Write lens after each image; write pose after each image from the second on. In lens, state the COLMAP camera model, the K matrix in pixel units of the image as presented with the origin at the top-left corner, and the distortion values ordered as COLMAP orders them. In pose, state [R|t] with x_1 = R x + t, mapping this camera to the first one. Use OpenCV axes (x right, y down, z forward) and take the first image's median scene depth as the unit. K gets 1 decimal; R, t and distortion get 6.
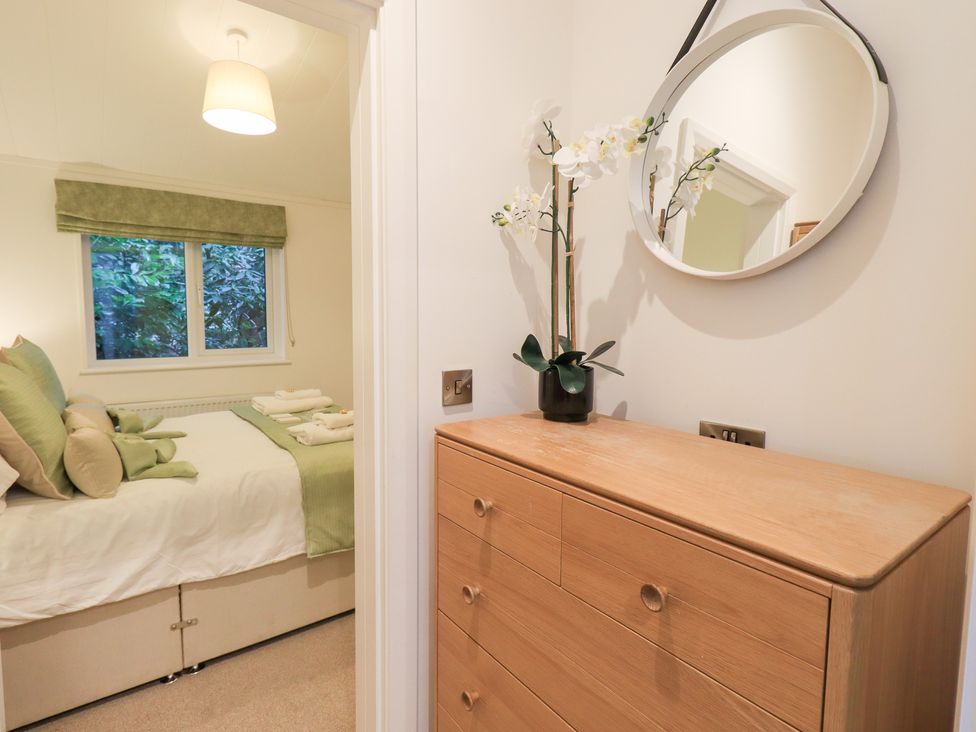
lens RADIAL K [[515.6, 0, 485.0], [0, 515.6, 365.2], [0, 0, 1]] dist [0.005916, -0.001362]
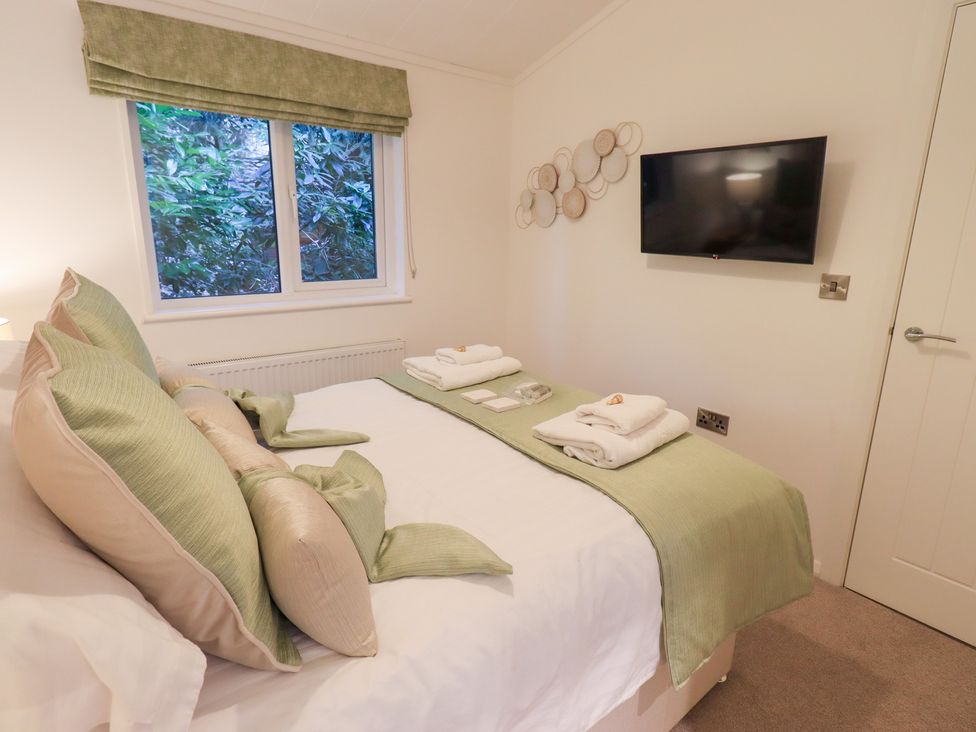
lens RADIAL K [[515.6, 0, 490.2], [0, 515.6, 361.2], [0, 0, 1]] dist [0.005916, -0.001362]
pose [[0.999838, 0.004007, 0.017539, -0.330929], [-0.006539, 0.989147, 0.146783, -0.032627], [-0.016760, -0.146874, 0.989013, 0.307641]]
